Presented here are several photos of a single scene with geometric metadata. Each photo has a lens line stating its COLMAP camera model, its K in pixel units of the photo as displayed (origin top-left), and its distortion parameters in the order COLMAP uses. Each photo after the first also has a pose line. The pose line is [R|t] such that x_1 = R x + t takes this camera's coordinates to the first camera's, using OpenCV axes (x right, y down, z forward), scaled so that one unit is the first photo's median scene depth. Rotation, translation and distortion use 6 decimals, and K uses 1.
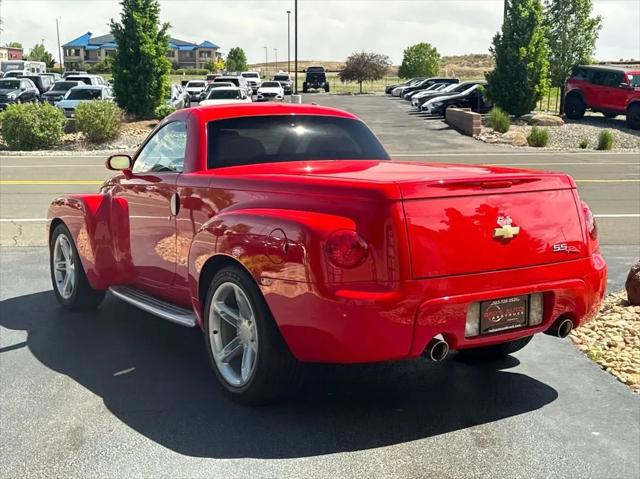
lens RADIAL K [[912.6, 0, 319.0], [0, 912.6, 242.0], [0, 0, 1]] dist [0.152283, -0.234892]
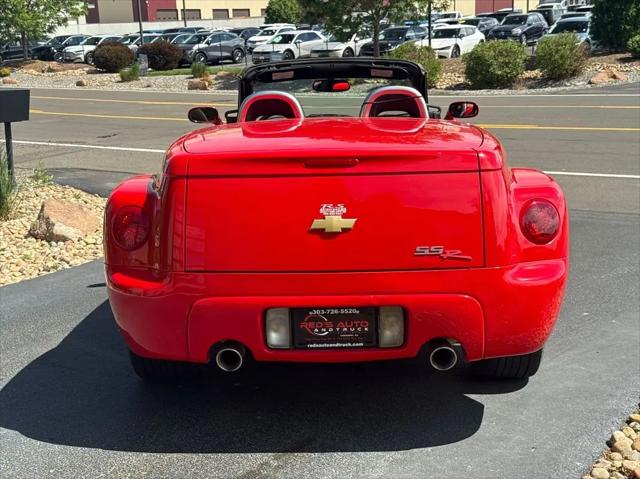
lens RADIAL K [[912.6, 0, 319.0], [0, 912.6, 242.0], [0, 0, 1]] dist [0.152283, -0.234892]
pose [[0.824698, 0.097257, -0.557149, 0.378788], [-0.057111, 0.994389, 0.089045, -0.038797], [0.562683, -0.041616, 0.825625, 0.211482]]
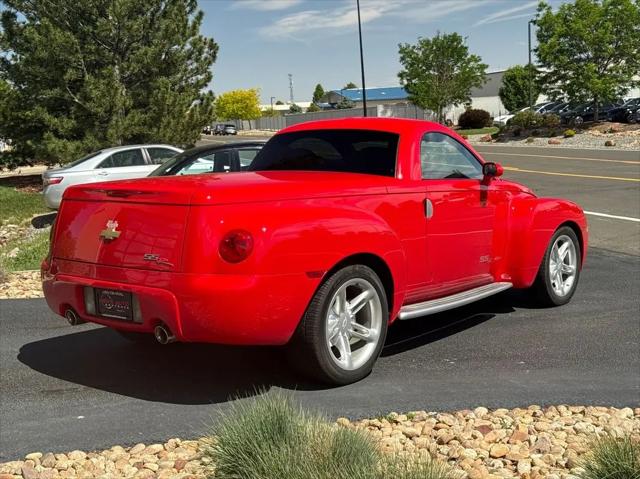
lens RADIAL K [[912.6, 0, 319.0], [0, 912.6, 242.0], [0, 0, 1]] dist [0.152283, -0.234892]
pose [[0.280467, 0.112477, -0.953251, 0.840292], [-0.109762, 0.990354, 0.084561, -0.077449], [0.953567, 0.080914, 0.290107, 0.550649]]
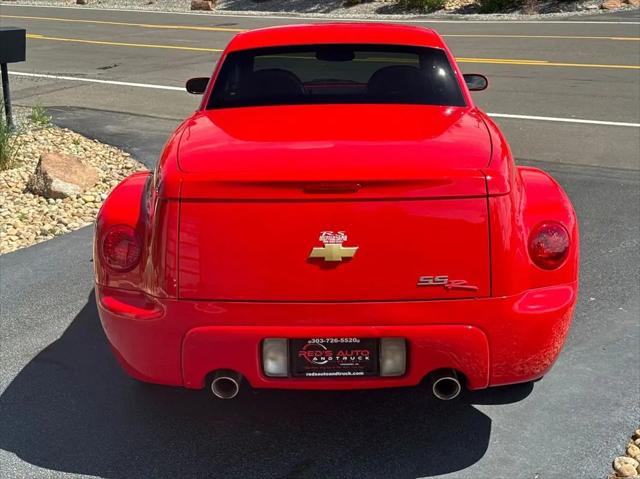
lens RADIAL K [[909.8, 0, 323.0], [0, 909.8, 232.1], [0, 0, 1]] dist [0.149671, -0.218833]
pose [[0.823086, 0.150524, -0.547606, 0.361606], [-0.063160, 0.982516, 0.175138, -0.094244], [0.564394, -0.109567, 0.818202, 0.235868]]
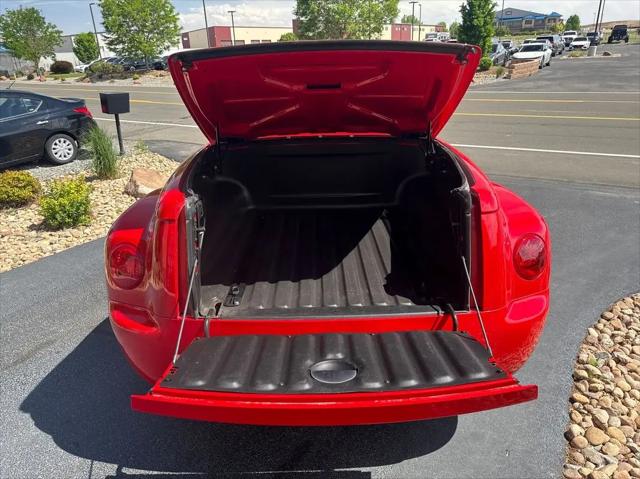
lens RADIAL K [[460.4, 0, 321.7], [0, 460.4, 231.9], [0, 0, 1]] dist [0.007556, -0.002992]
pose [[0.839924, 0.170362, -0.515271, 0.233017], [-0.054846, 0.971236, 0.231715, -0.078021], [0.539925, -0.166362, 0.825109, 0.416571]]
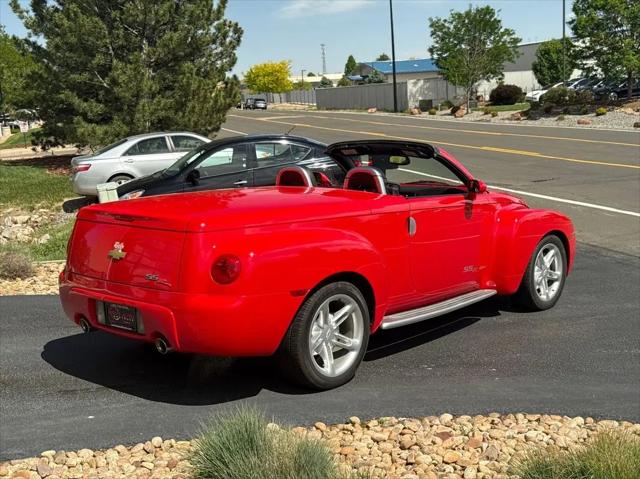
lens RADIAL K [[917.3, 0, 305.0], [0, 917.3, 262.0], [0, 0, 1]] dist [0.137972, -0.113946]
pose [[0.230663, 0.165408, -0.958872, 0.920668], [-0.112060, 0.983404, 0.142683, -0.130876], [0.966559, 0.074540, 0.245371, 0.564046]]
